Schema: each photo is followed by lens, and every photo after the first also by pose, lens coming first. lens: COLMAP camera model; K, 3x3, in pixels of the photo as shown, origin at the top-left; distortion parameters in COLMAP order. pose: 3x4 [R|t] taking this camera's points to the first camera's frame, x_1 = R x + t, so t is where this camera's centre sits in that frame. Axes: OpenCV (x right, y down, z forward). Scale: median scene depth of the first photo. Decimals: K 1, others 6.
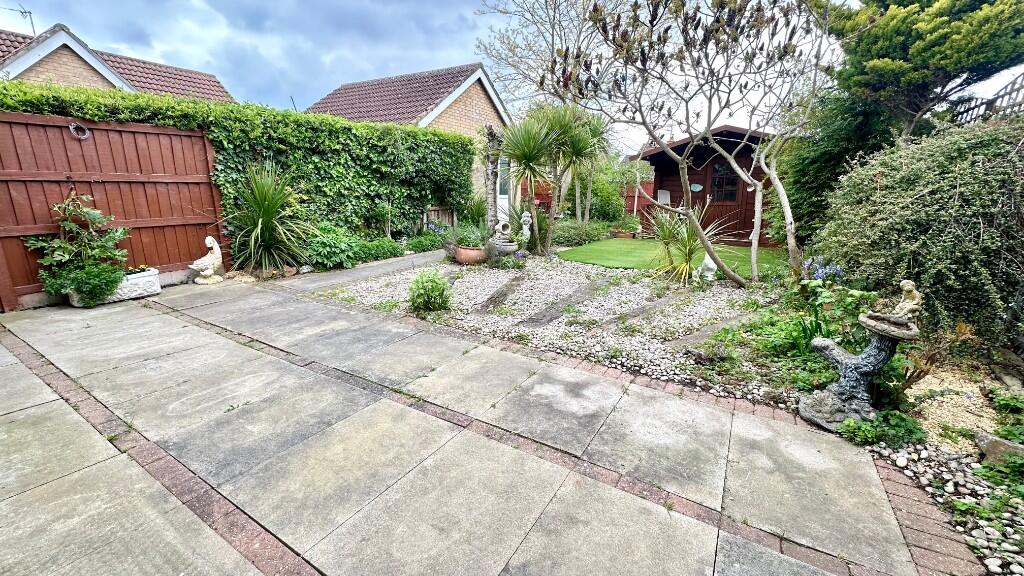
lens RADIAL K [[406.8, 0, 512.0], [0, 406.8, 288.0], [0, 0, 1]] dist [-0.000070, 0.000086]
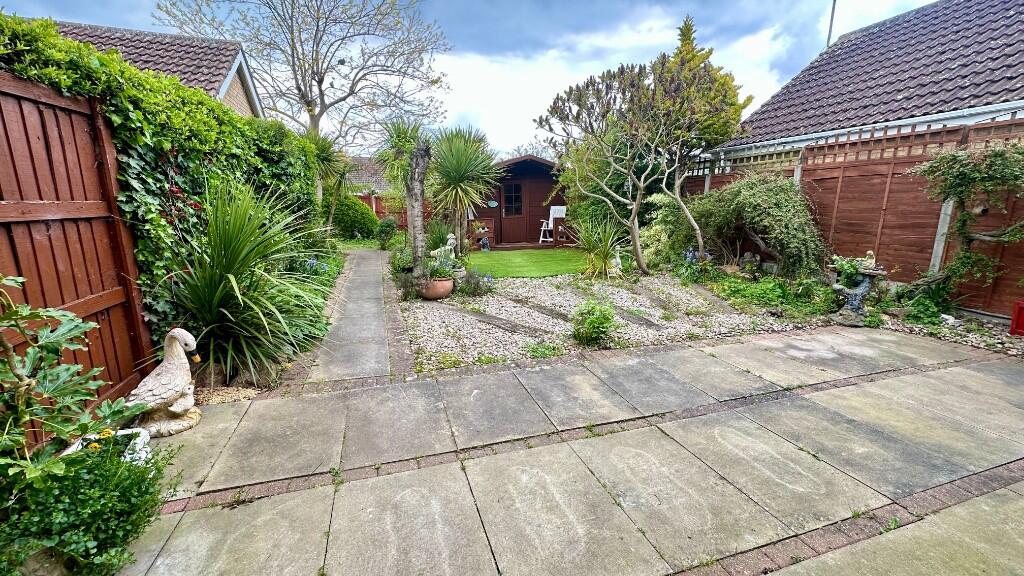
lens RADIAL K [[406.8, 0, 512.0], [0, 406.8, 288.0], [0, 0, 1]] dist [-0.000070, 0.000086]
pose [[0.654056, -0.166000, 0.738008, -1.459633], [0.186409, 0.980907, 0.055430, -0.224350], [-0.733118, 0.101317, 0.672512, 0.682430]]
